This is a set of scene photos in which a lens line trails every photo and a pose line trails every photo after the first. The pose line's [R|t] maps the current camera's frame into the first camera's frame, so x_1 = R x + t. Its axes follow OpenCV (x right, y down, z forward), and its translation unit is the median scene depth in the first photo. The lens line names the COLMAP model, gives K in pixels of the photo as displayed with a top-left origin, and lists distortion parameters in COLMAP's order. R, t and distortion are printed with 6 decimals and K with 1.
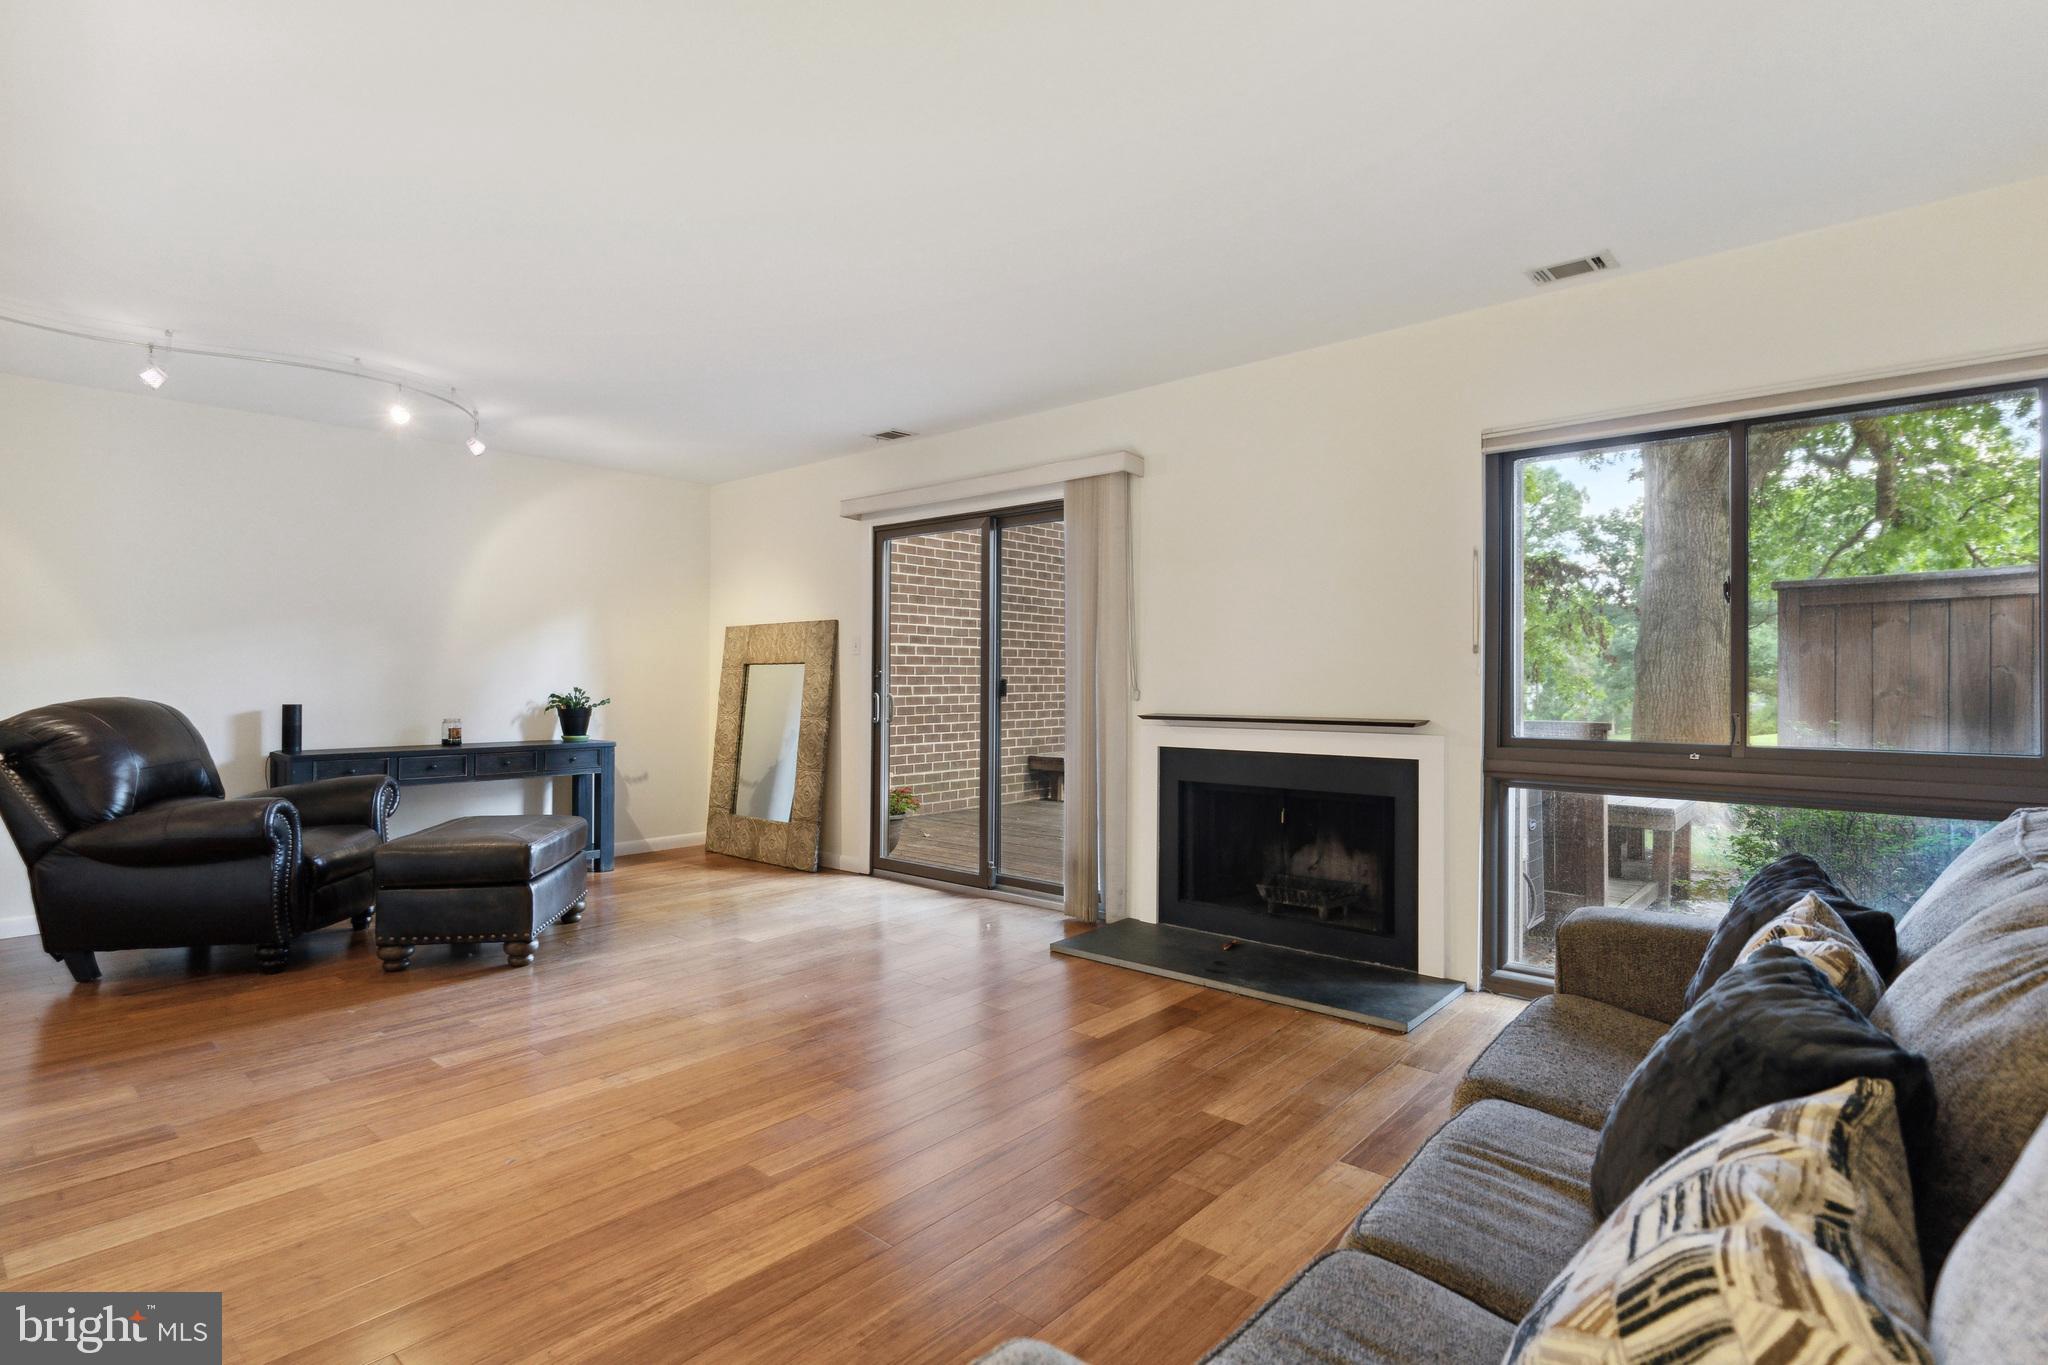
lens RADIAL K [[995.4, 0, 1033.5], [0, 995.4, 680.4], [0, 0, 1]] dist [-0.000273, -0.000282]
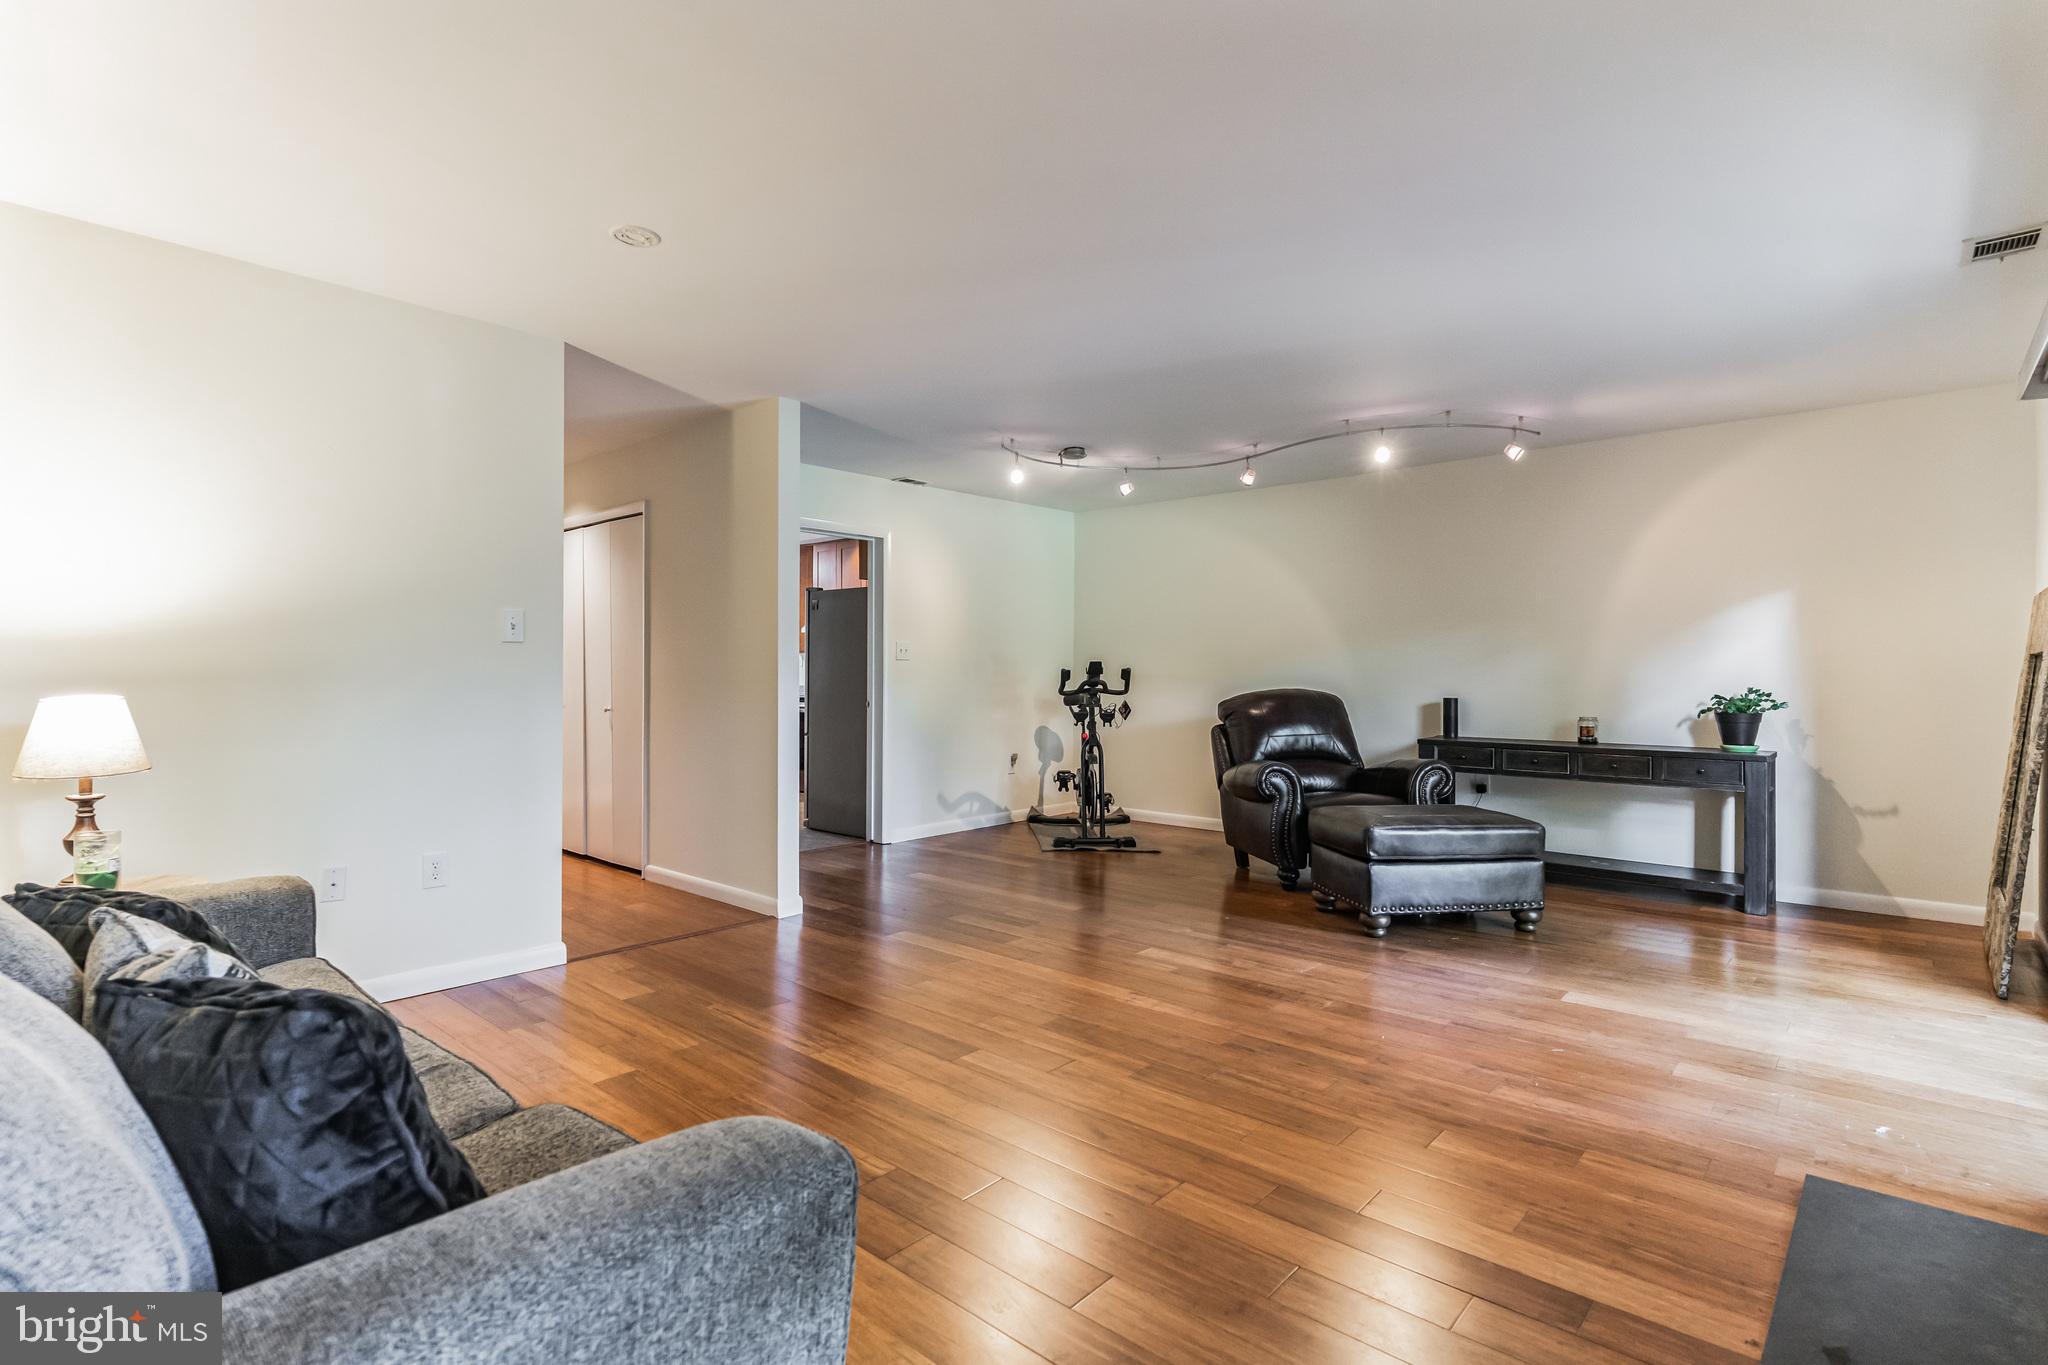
lens RADIAL K [[995.4, 0, 1033.5], [0, 995.4, 680.4], [0, 0, 1]] dist [-0.000273, -0.000282]
pose [[-0.009958, 0.002766, -0.999947, 0.461987], [-0.002986, 0.999992, 0.002796, 0.000485], [0.999946, 0.003013, -0.009949, 0.494236]]
